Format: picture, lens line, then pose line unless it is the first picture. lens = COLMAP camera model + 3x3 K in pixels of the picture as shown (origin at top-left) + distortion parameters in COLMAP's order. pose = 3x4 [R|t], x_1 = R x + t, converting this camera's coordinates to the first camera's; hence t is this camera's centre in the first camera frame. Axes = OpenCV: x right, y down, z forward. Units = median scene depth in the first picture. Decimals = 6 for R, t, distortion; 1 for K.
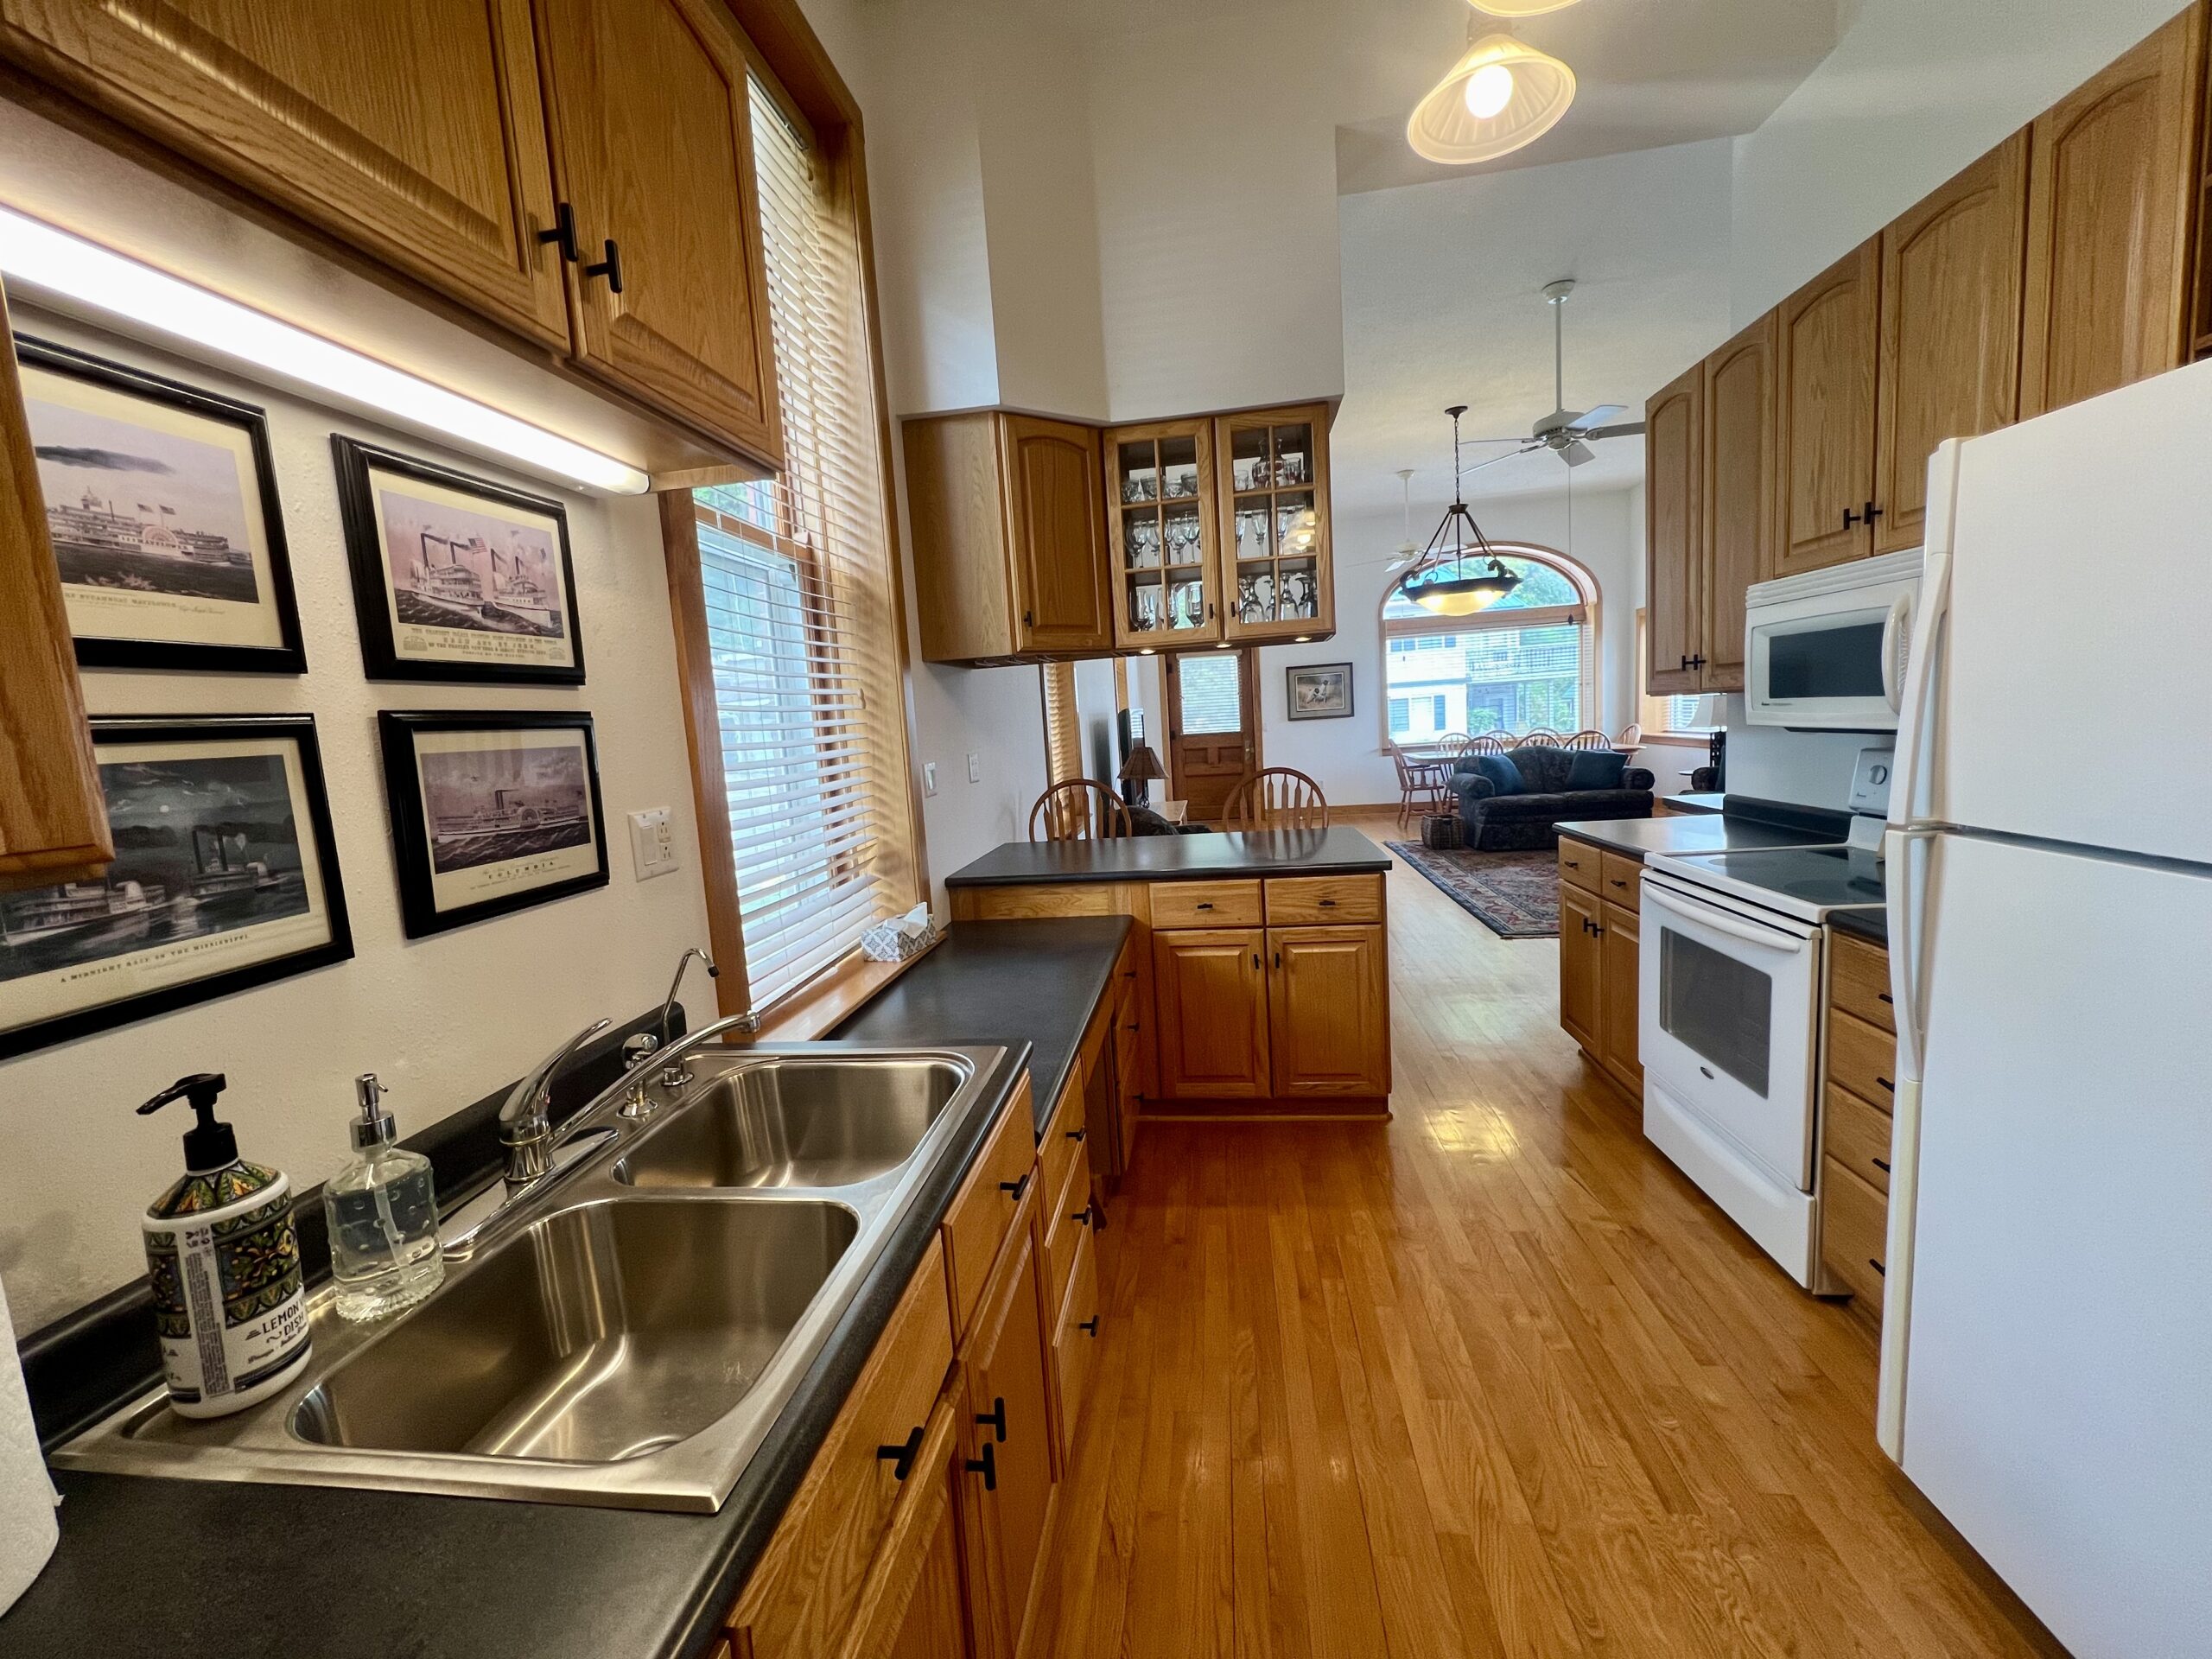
lens RADIAL K [[889.0, 0, 1103.1], [0, 889.0, 826.3], [0, 0, 1]] dist [-0.004057, 0.000176]
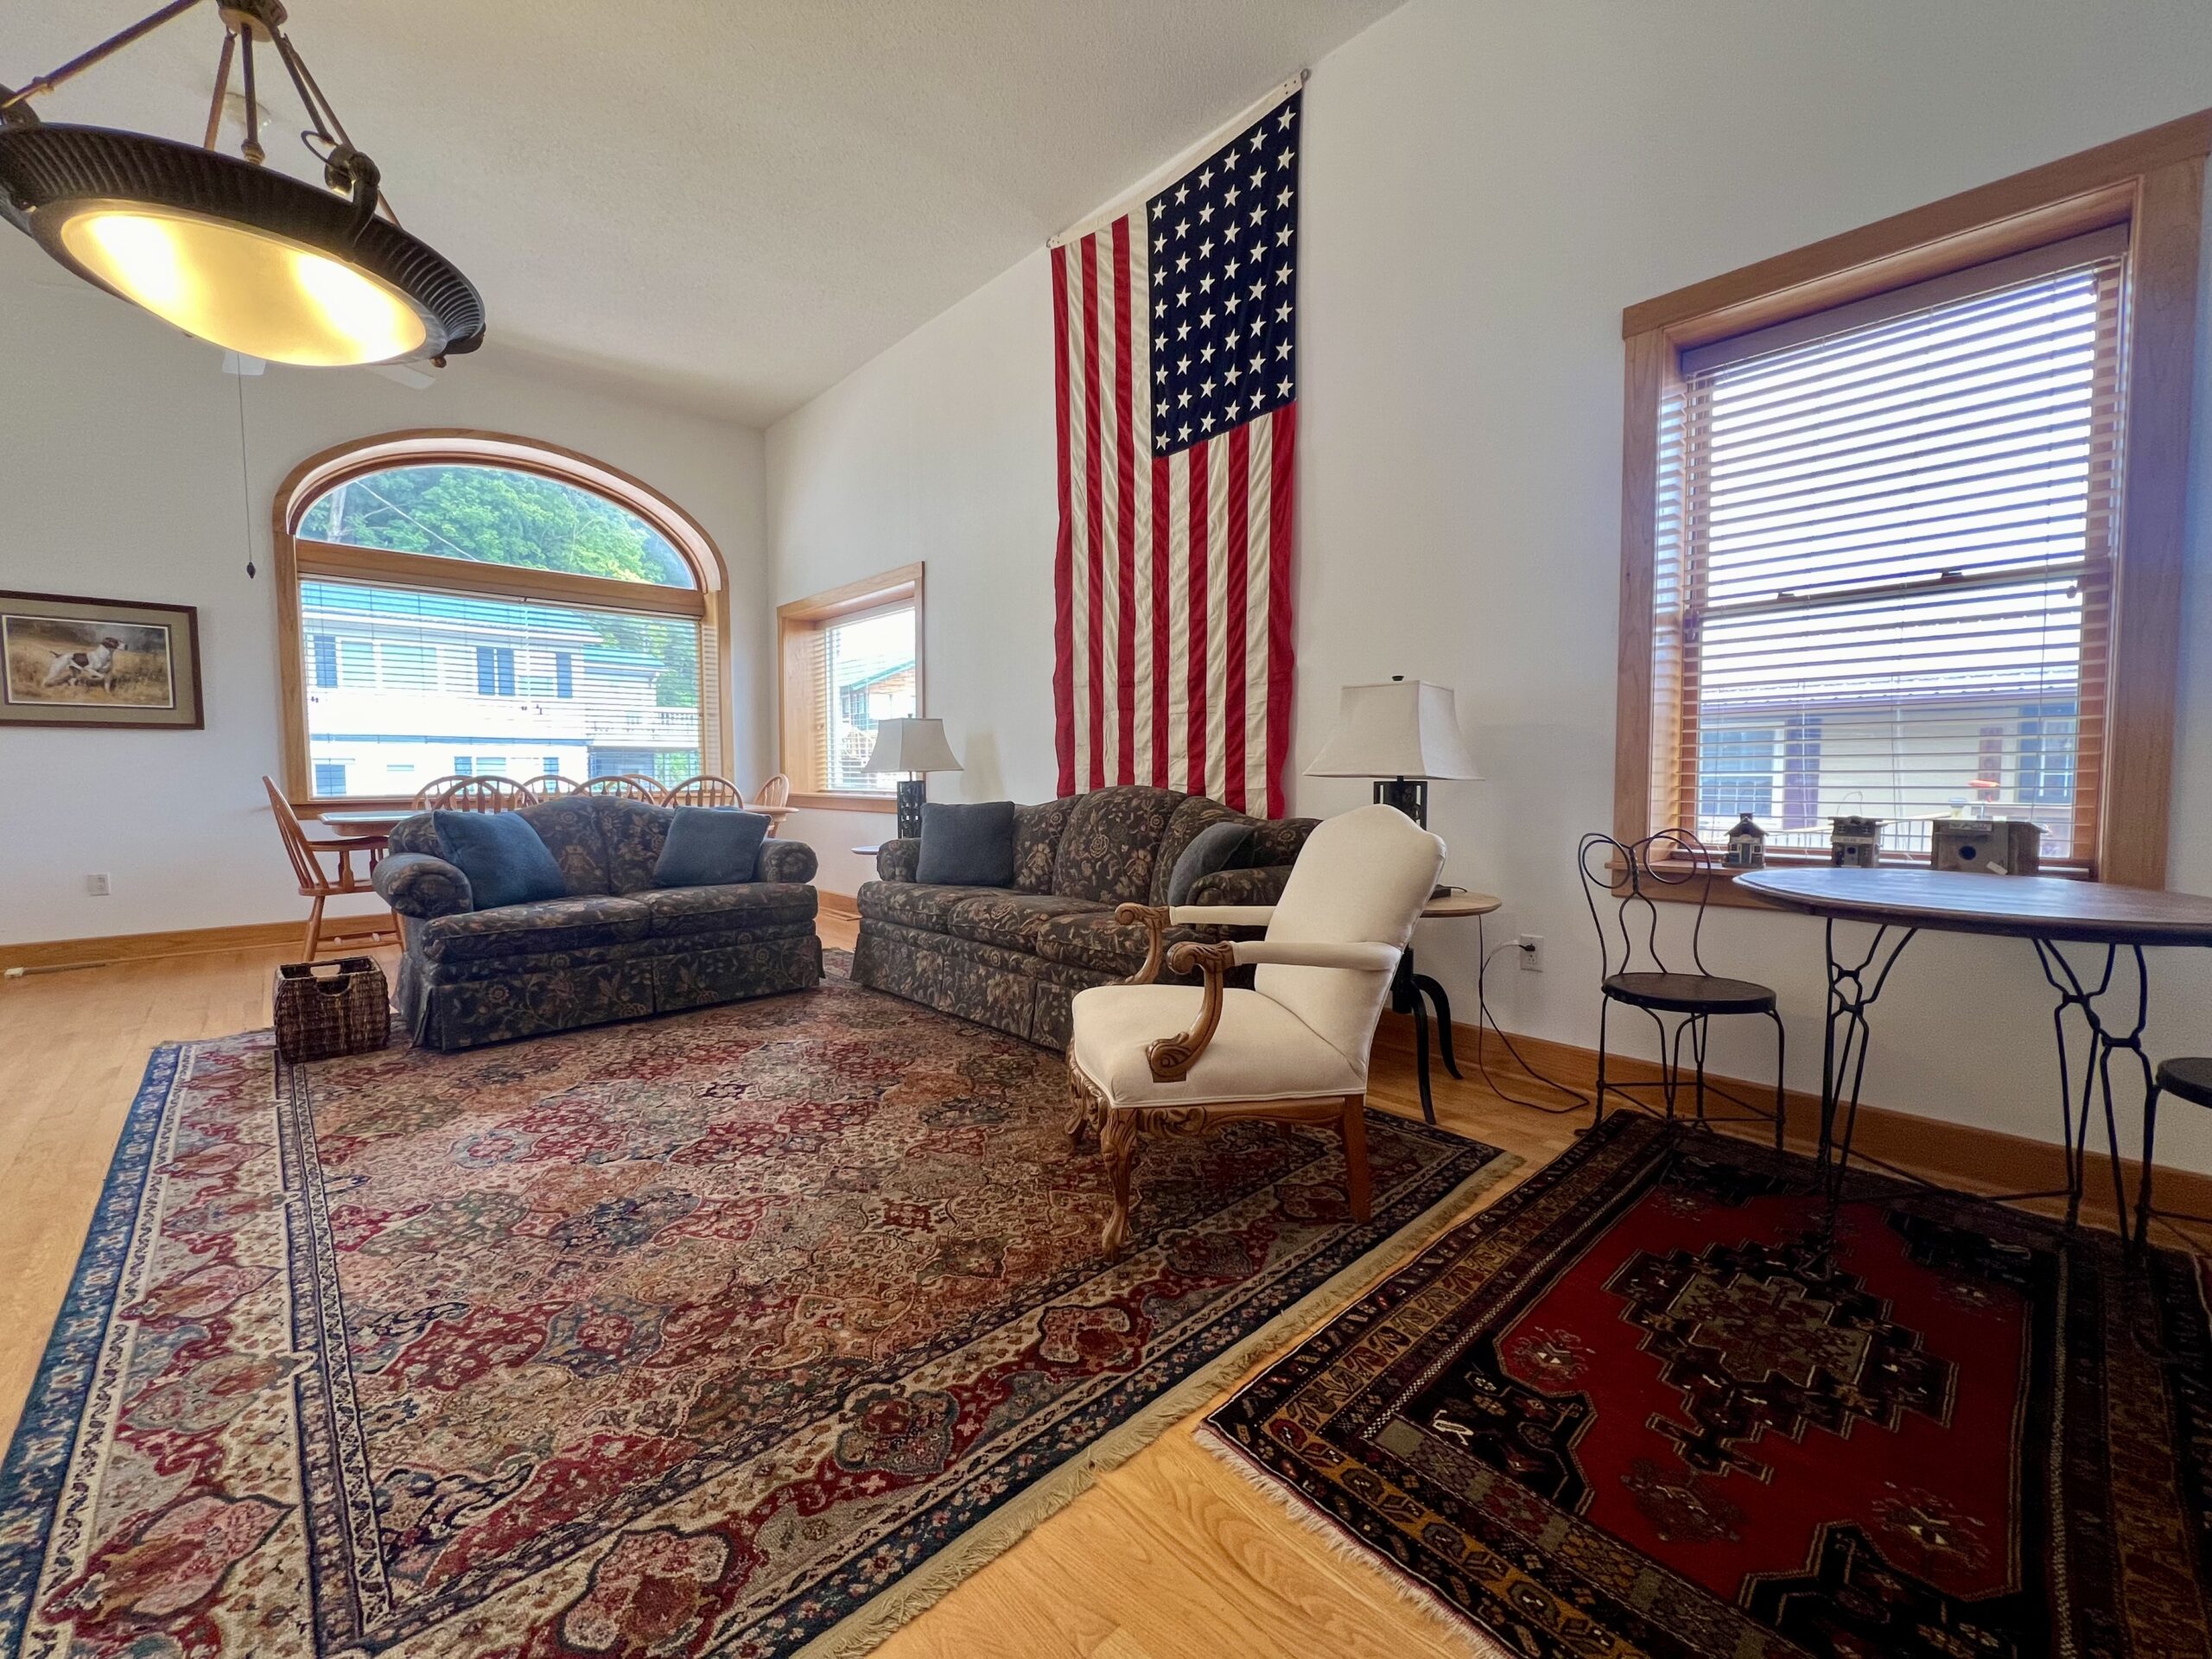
lens RADIAL K [[889.0, 0, 1102.3], [0, 889.0, 825.2], [0, 0, 1]] dist [-0.004057, 0.000176]
pose [[0.632083, 0.020094, 0.774640, 0.272134], [0.054384, 0.996048, -0.070213, -0.024566], [-0.772990, 0.086508, 0.628493, 0.457563]]
